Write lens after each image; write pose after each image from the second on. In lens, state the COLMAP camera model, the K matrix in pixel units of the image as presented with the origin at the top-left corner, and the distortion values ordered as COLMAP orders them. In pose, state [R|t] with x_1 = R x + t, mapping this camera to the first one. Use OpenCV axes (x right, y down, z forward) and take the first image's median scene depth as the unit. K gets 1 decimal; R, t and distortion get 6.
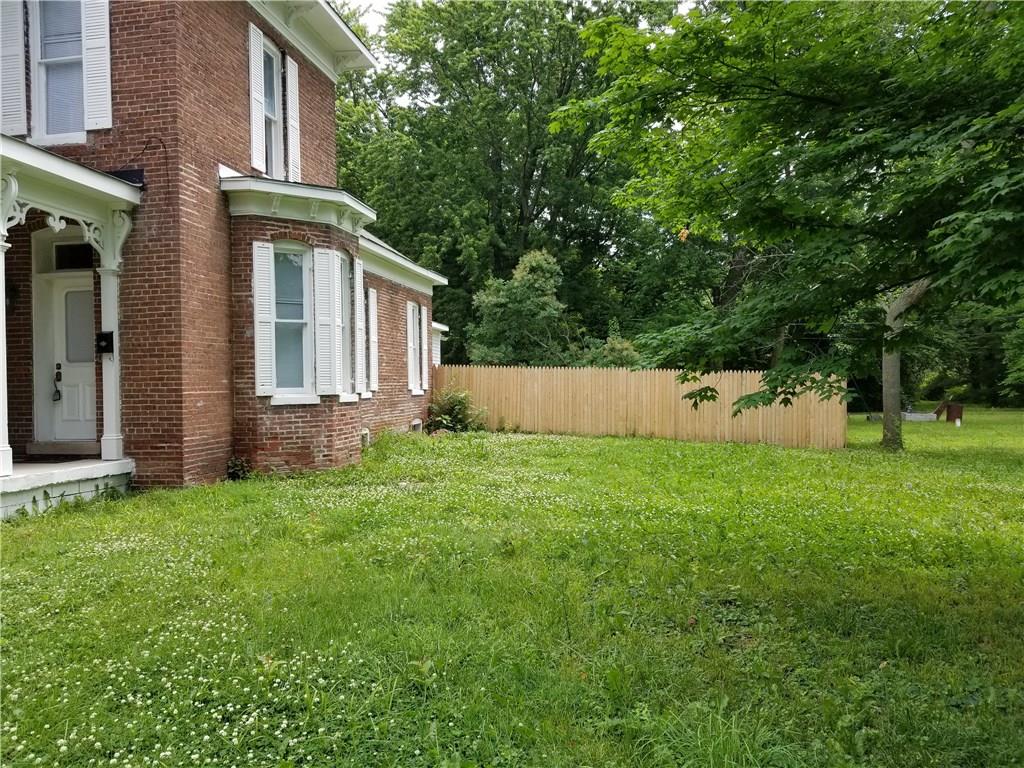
lens RADIAL K [[796.0, 0, 503.6], [0, 796.0, 381.4], [0, 0, 1]] dist [0.095921, -0.197566]
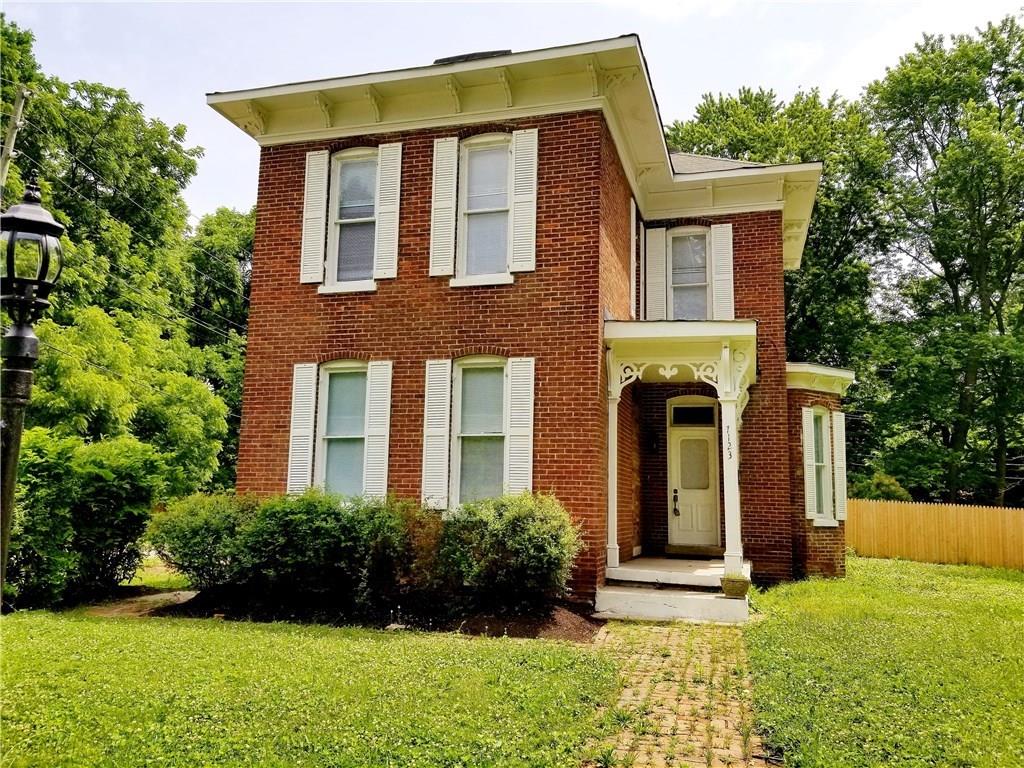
lens RADIAL K [[796.0, 0, 503.6], [0, 796.0, 381.4], [0, 0, 1]] dist [0.095921, -0.197566]
pose [[0.994484, 0.027593, -0.101196, -0.718241], [-0.042137, 0.988602, -0.144533, 0.006525], [0.096054, 0.148000, 0.984312, -0.457850]]
